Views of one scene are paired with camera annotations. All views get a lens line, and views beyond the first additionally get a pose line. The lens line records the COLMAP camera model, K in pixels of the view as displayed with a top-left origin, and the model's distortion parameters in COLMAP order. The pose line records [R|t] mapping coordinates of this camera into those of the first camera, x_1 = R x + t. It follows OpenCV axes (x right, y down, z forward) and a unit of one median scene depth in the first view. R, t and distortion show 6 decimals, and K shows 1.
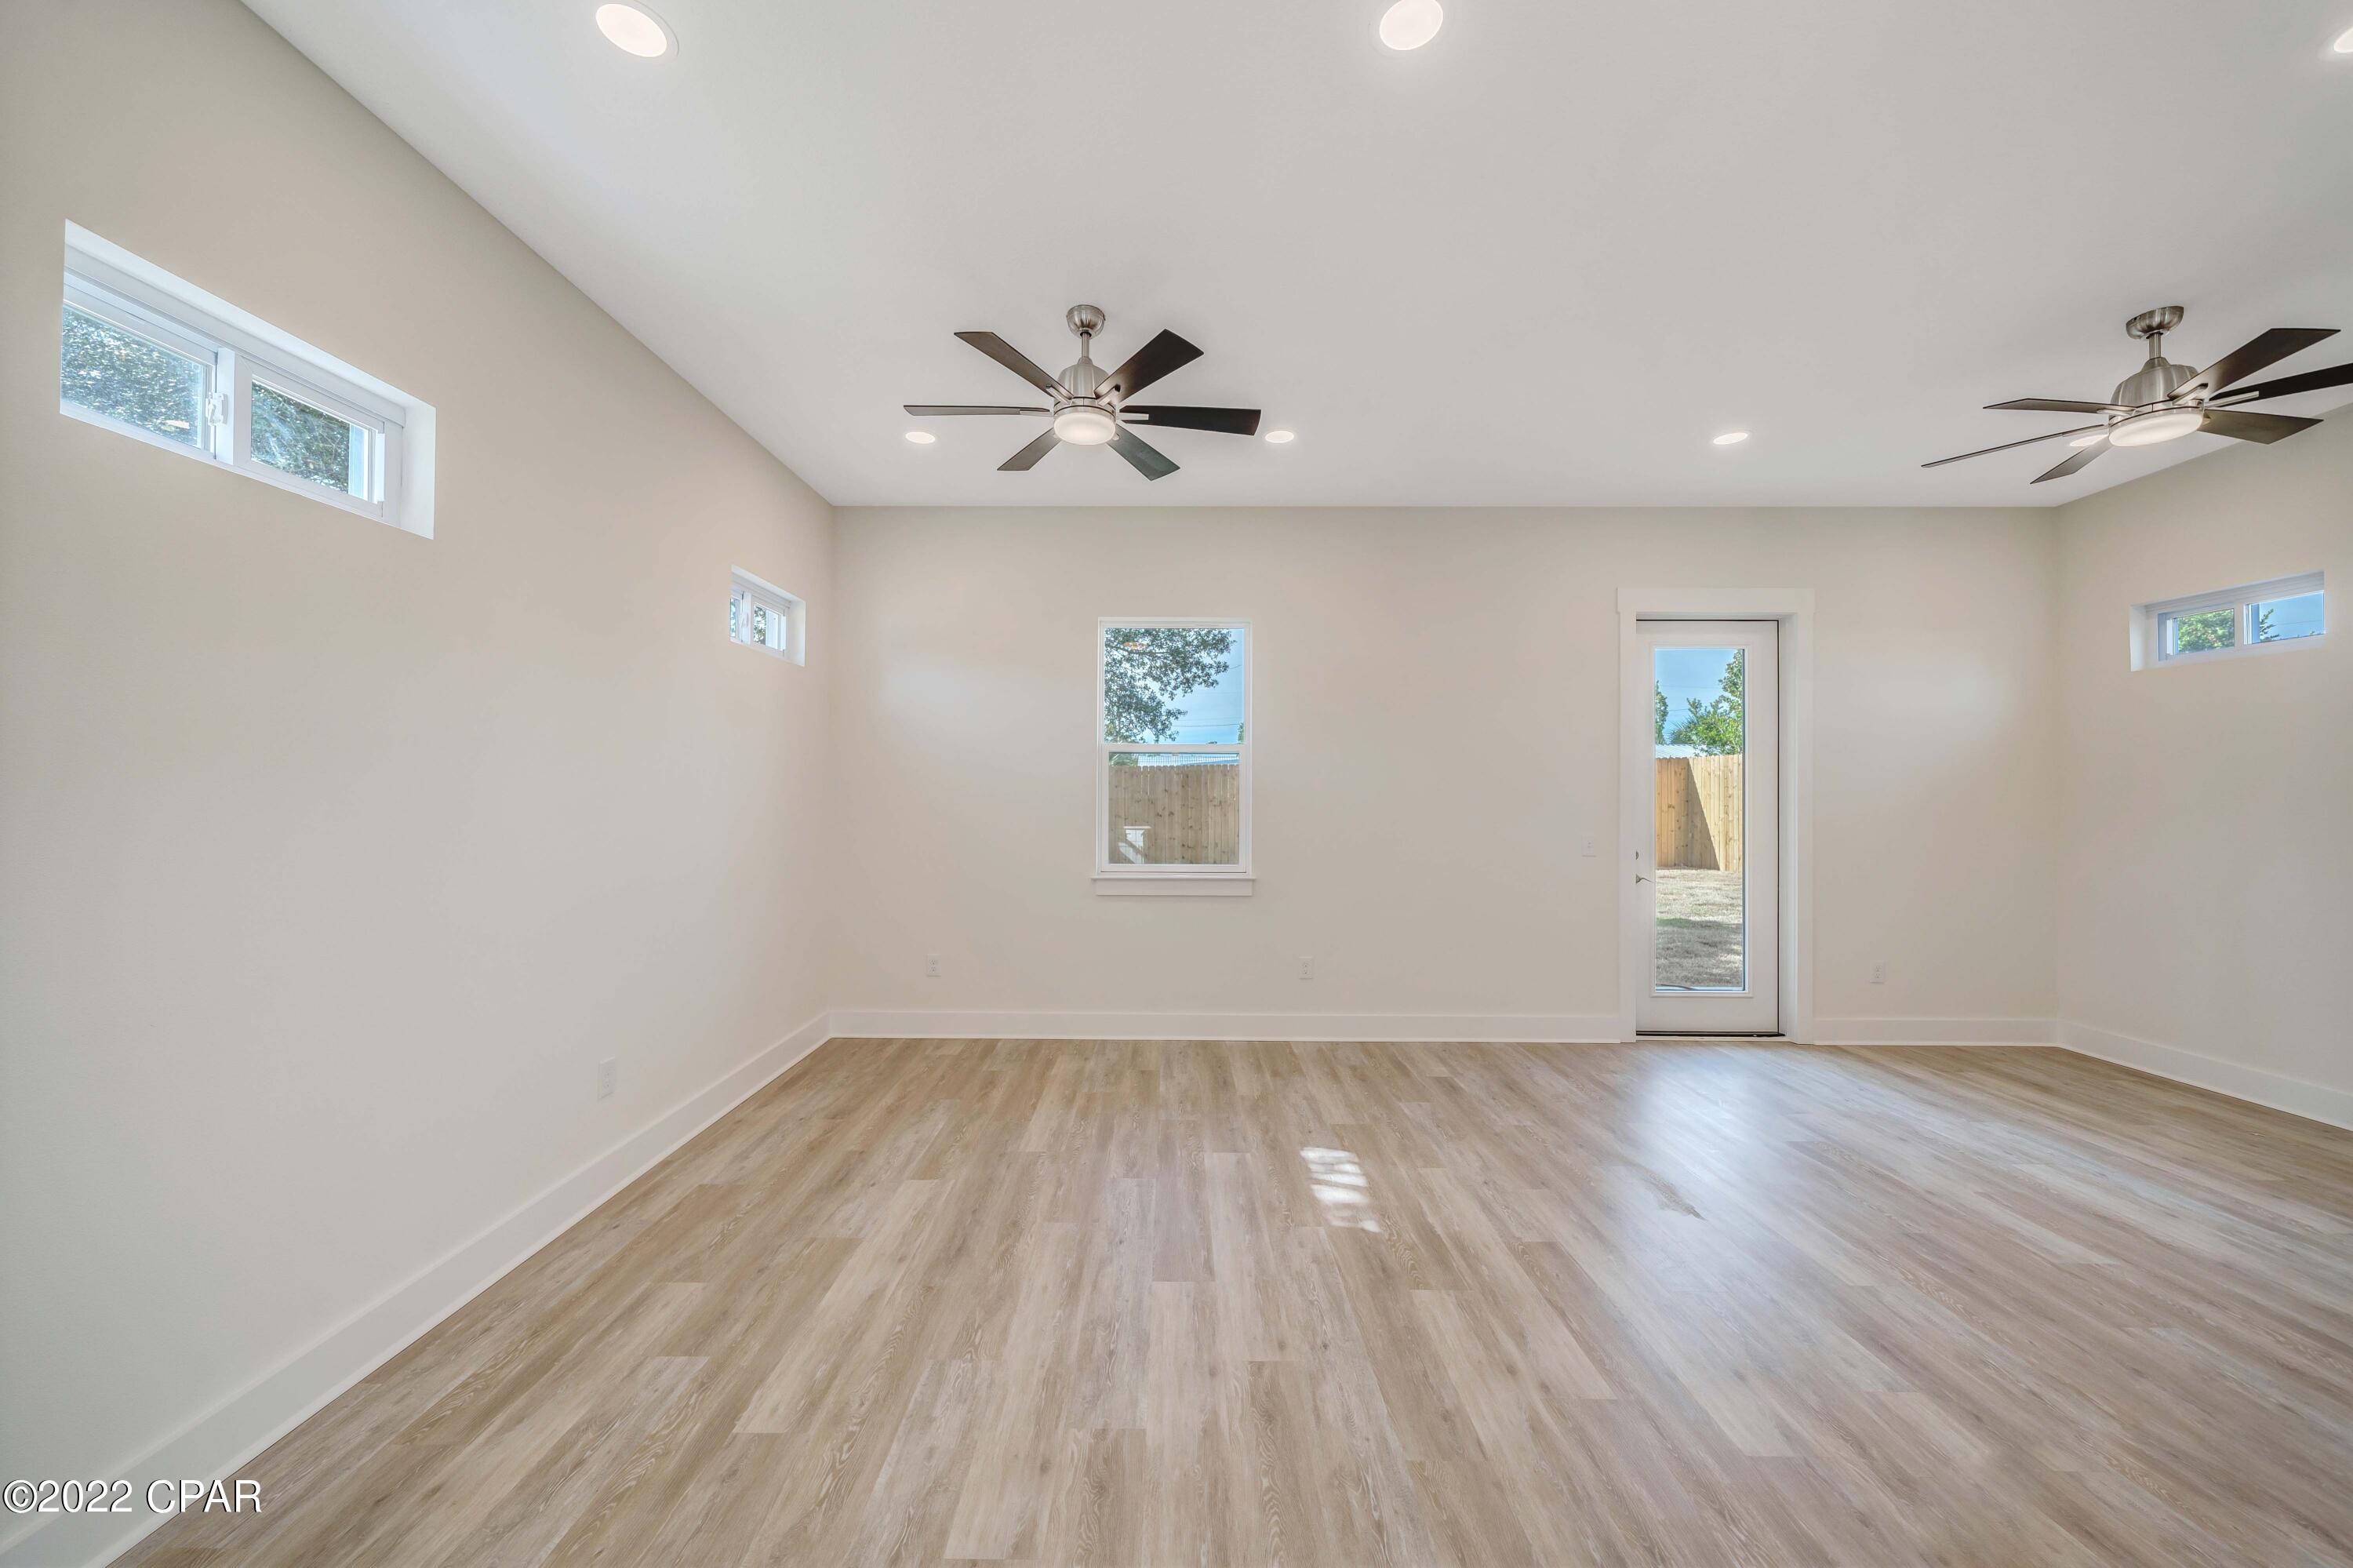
lens RADIAL K [[859.5, 0, 1162.1], [0, 859.5, 787.0], [0, 0, 1]] dist [-0.003511, 0.000051]
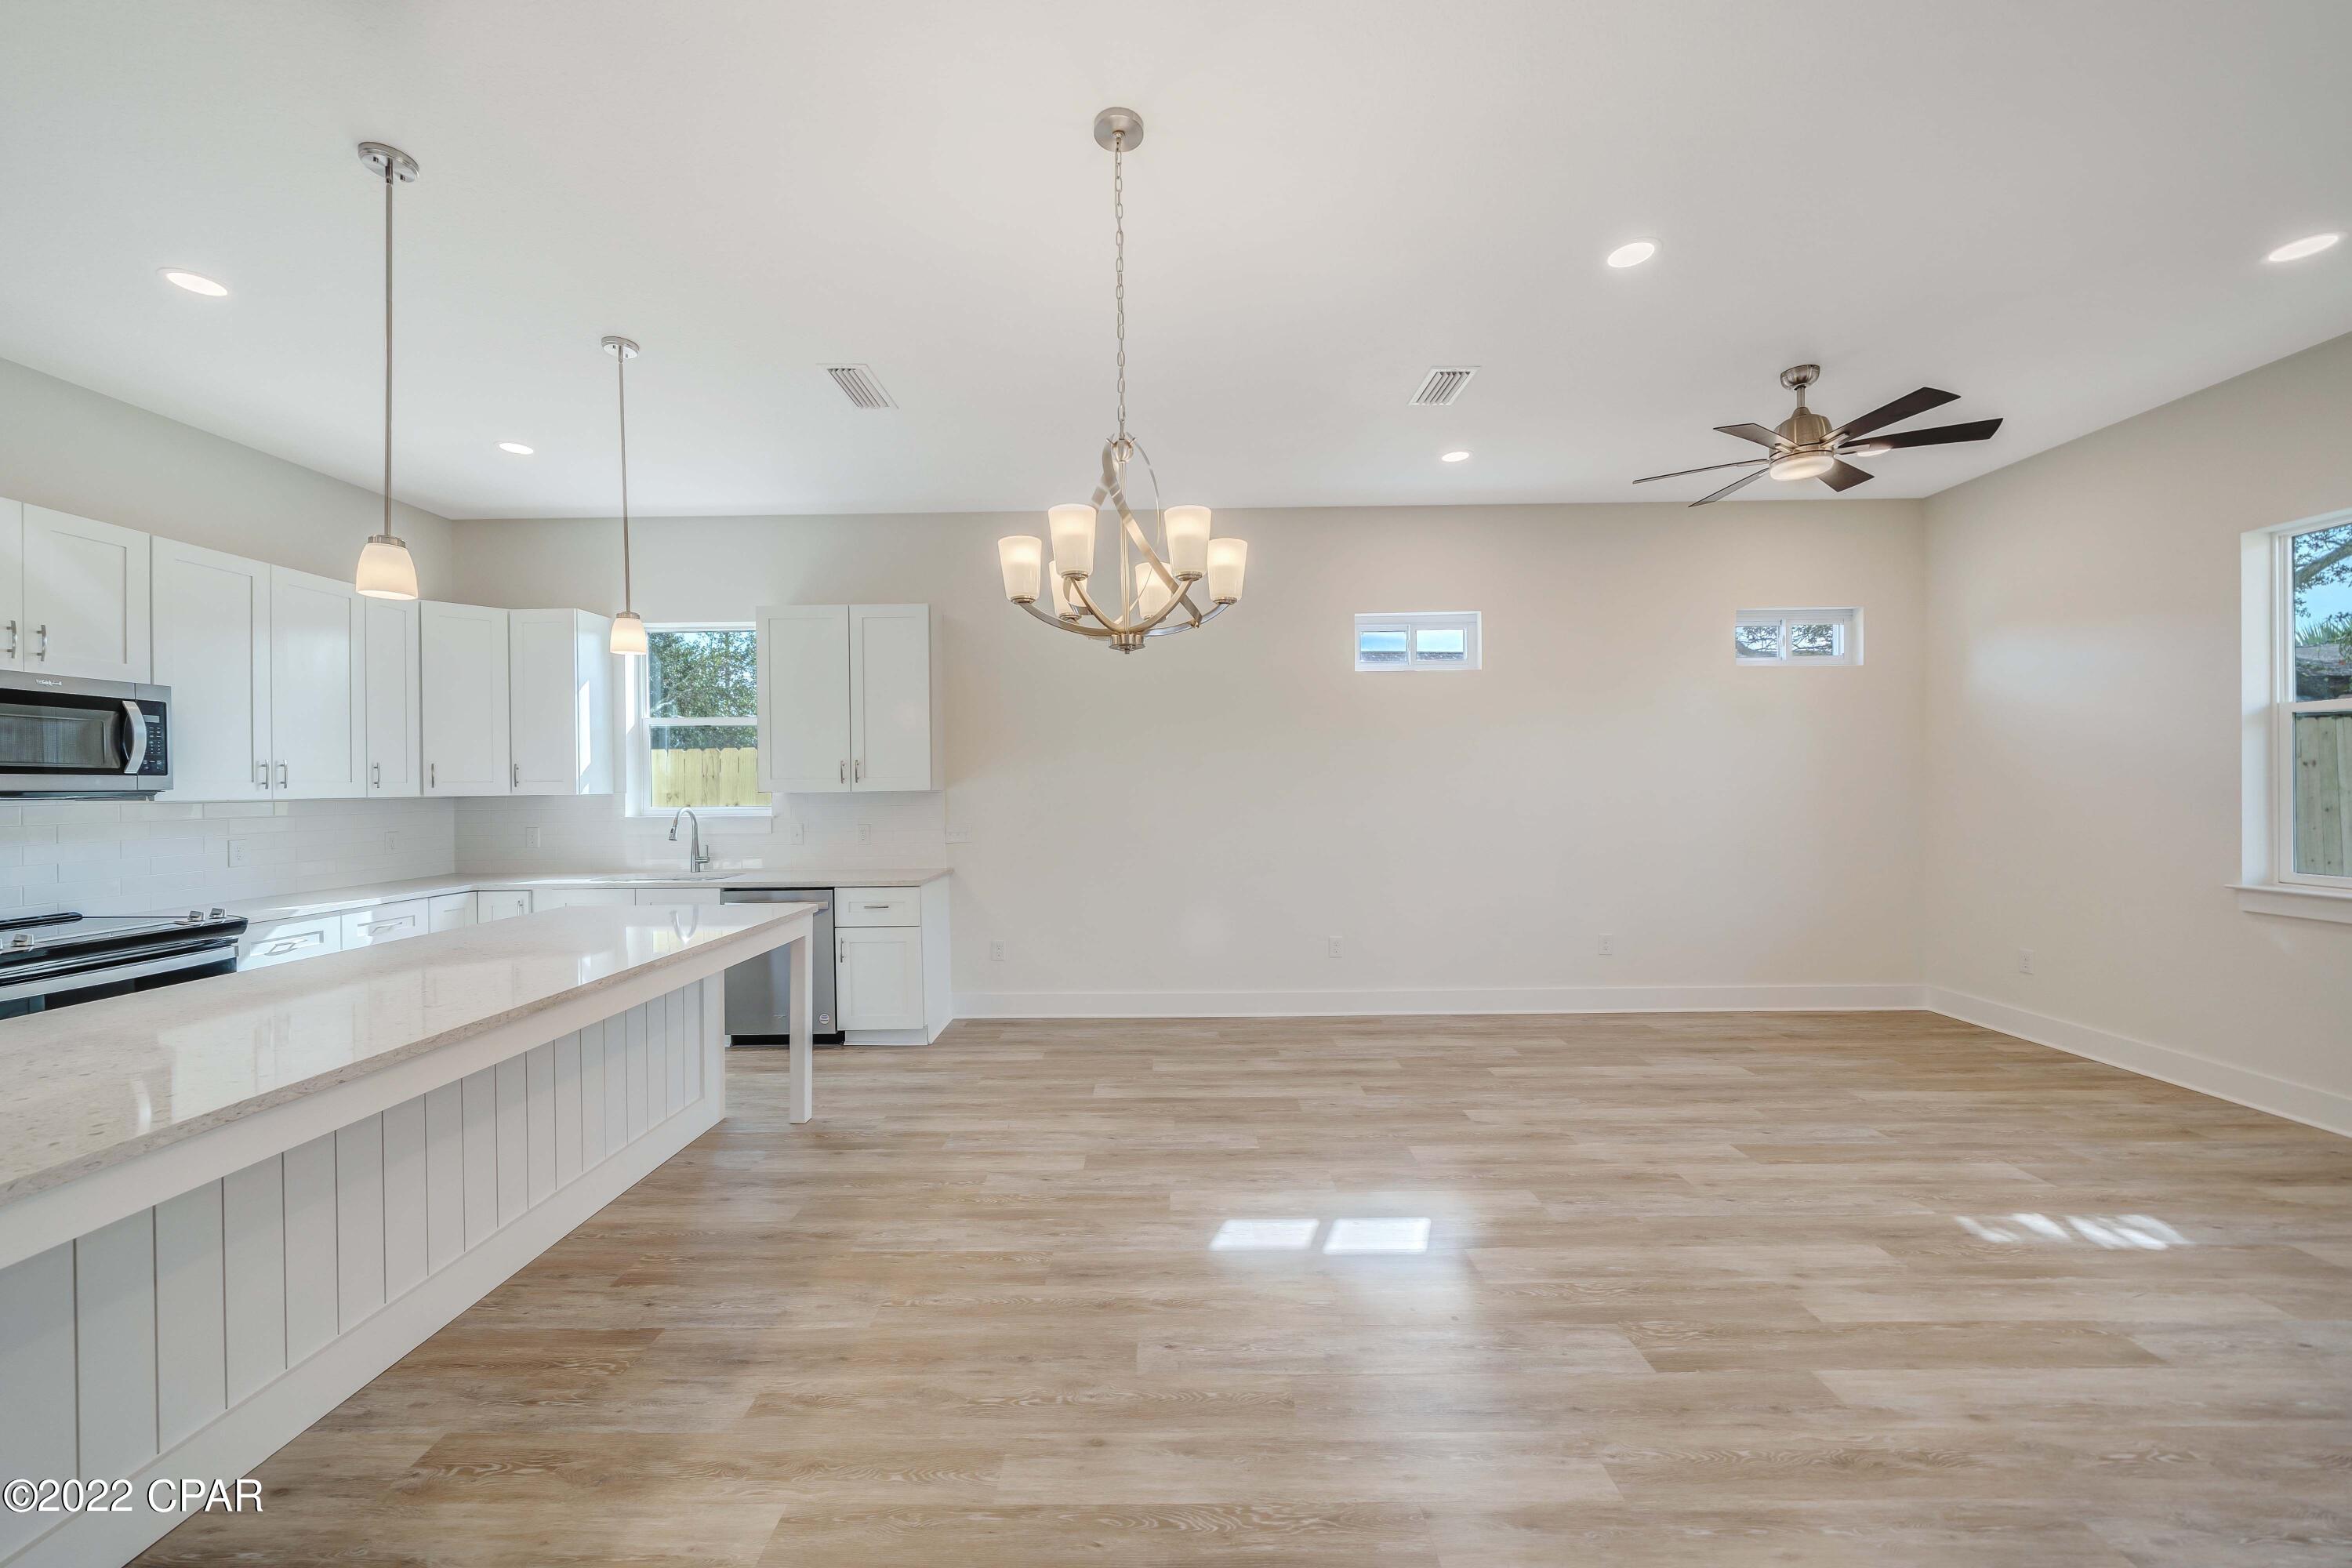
lens RADIAL K [[859.1, 0, 1160.8], [0, 859.1, 784.0], [0, 0, 1]] dist [-0.003511, 0.000051]
pose [[0.000221, -0.004180, -0.999991, 1.014229], [0.016345, 0.999858, -0.004176, 0.004904], [0.999866, -0.016343, 0.000289, 0.094988]]
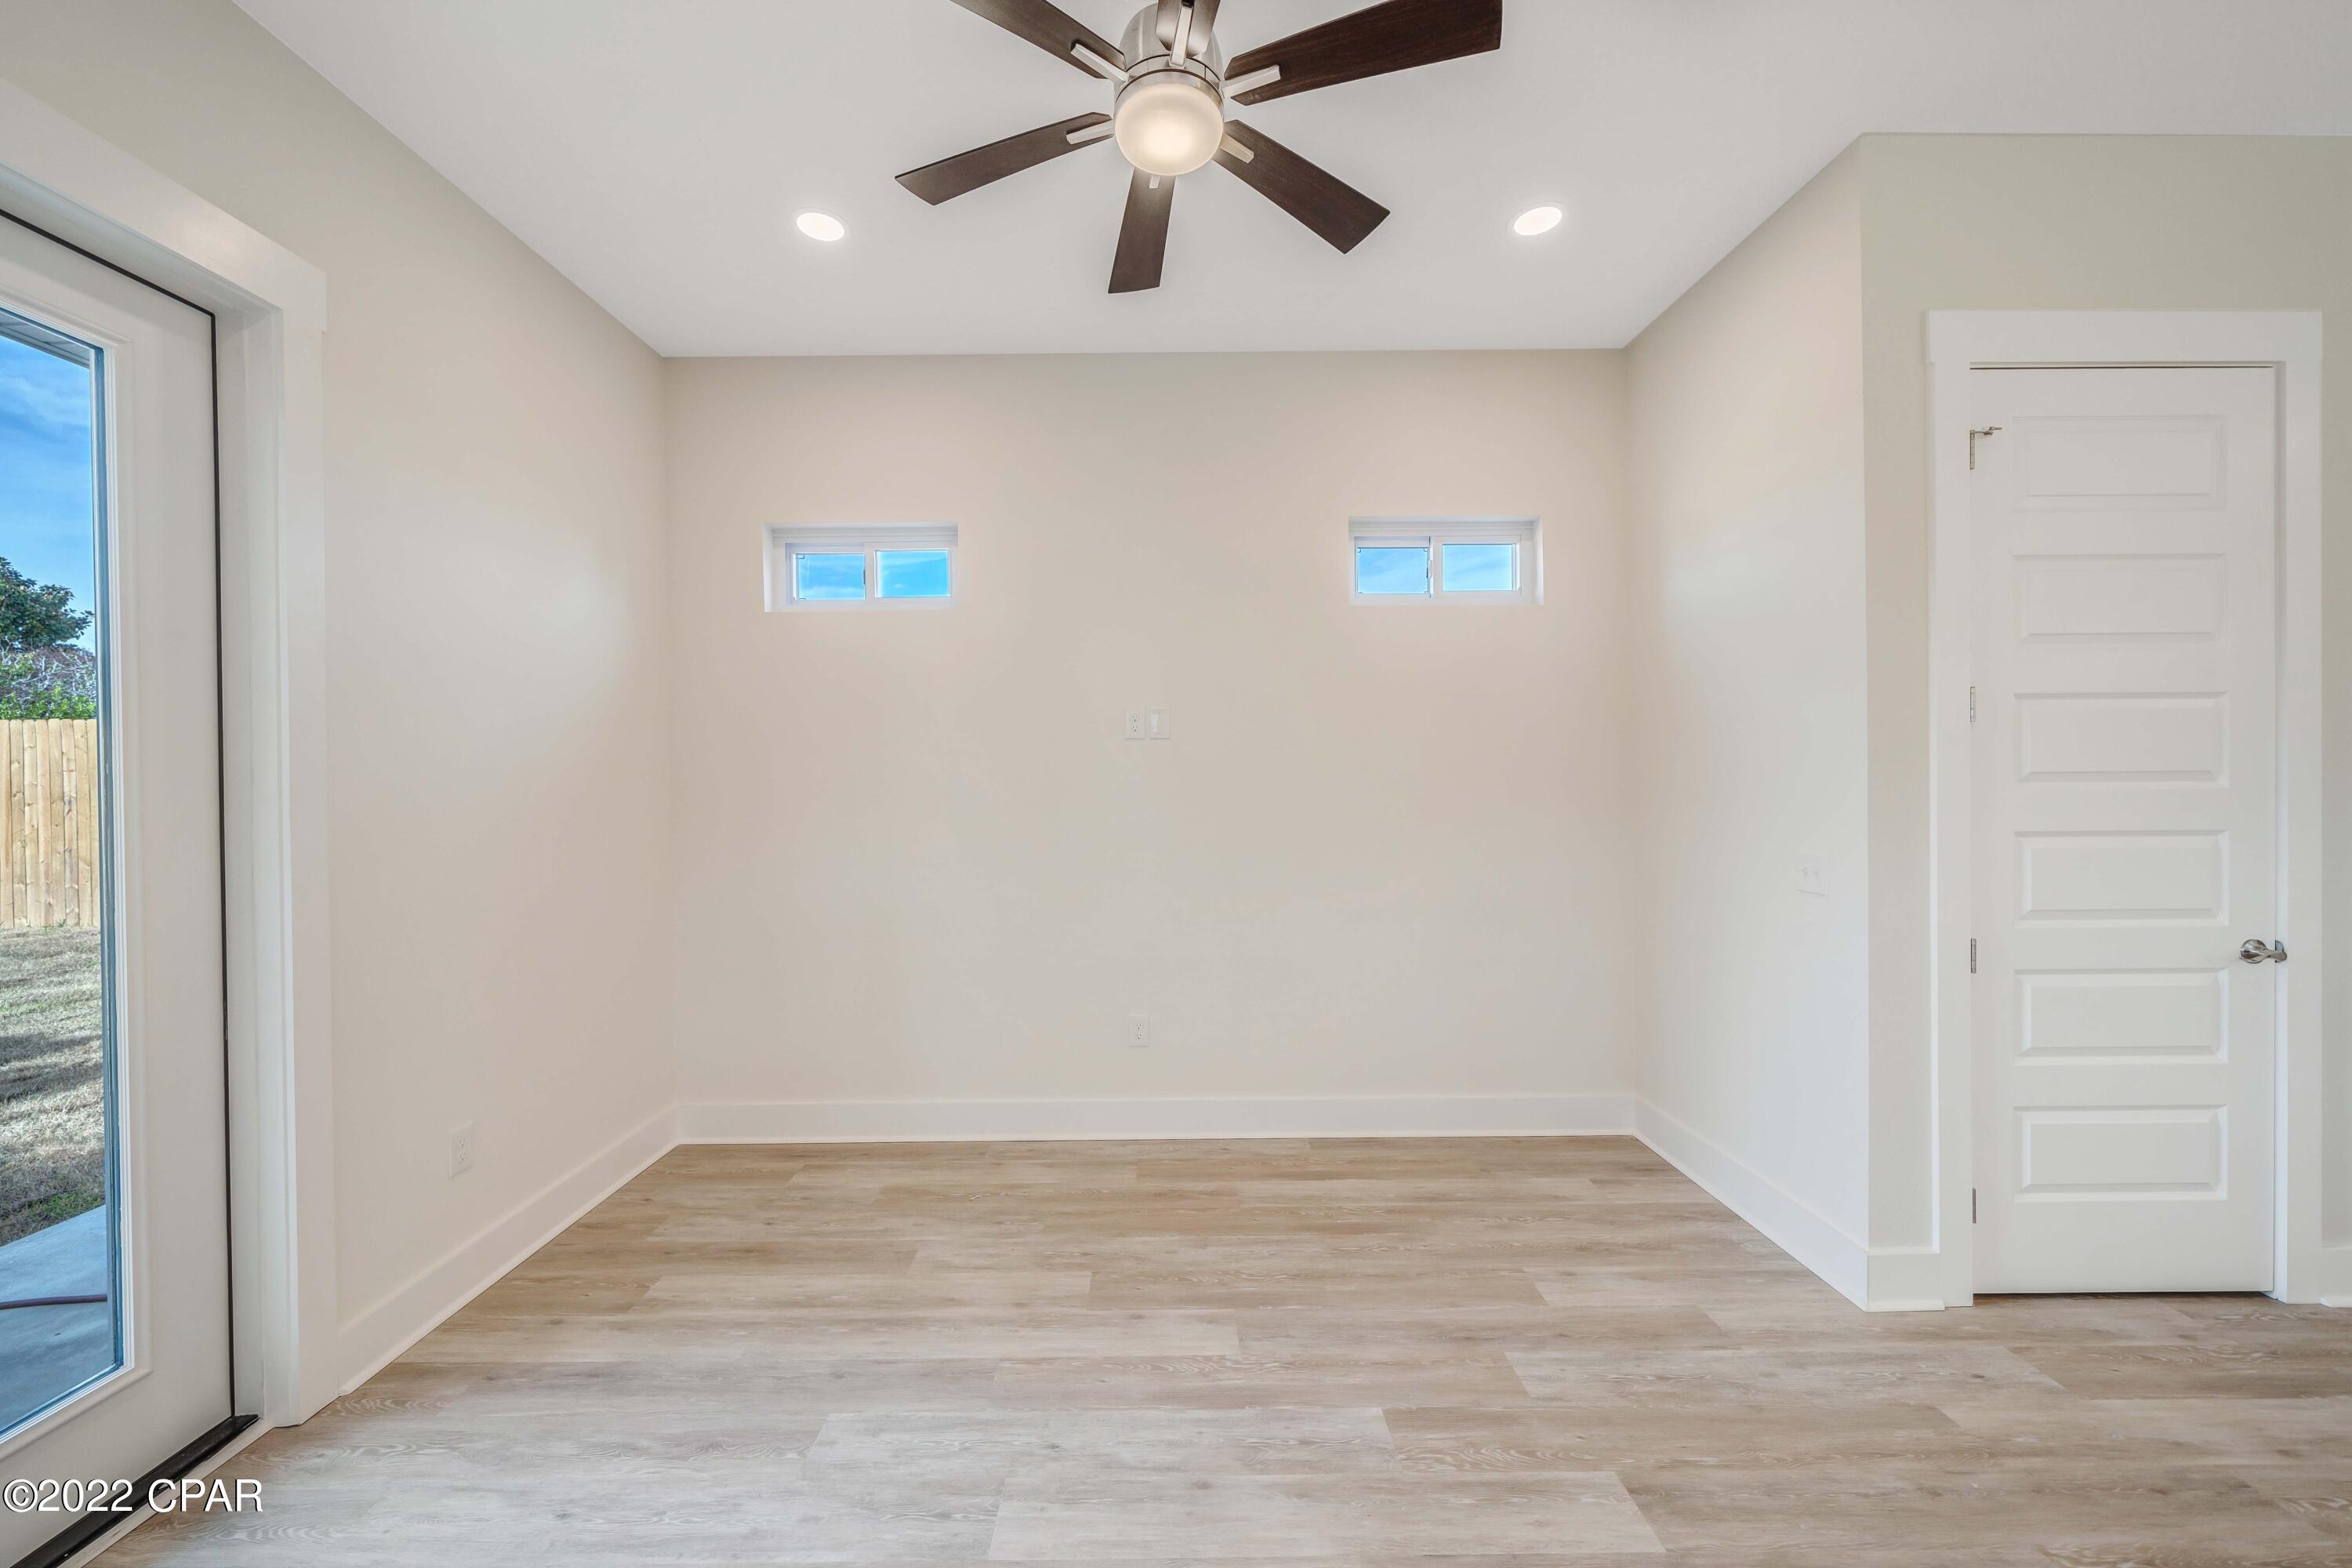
lens RADIAL K [[859.1, 0, 1163.0], [0, 859.1, 780.0], [0, 0, 1]] dist [-0.003511, 0.000051]
pose [[-0.009466, -0.006507, 0.999934, 0.531796], [0.002364, 0.999976, 0.006530, 0.009262], [-0.999952, 0.002426, -0.009451, 0.924276]]
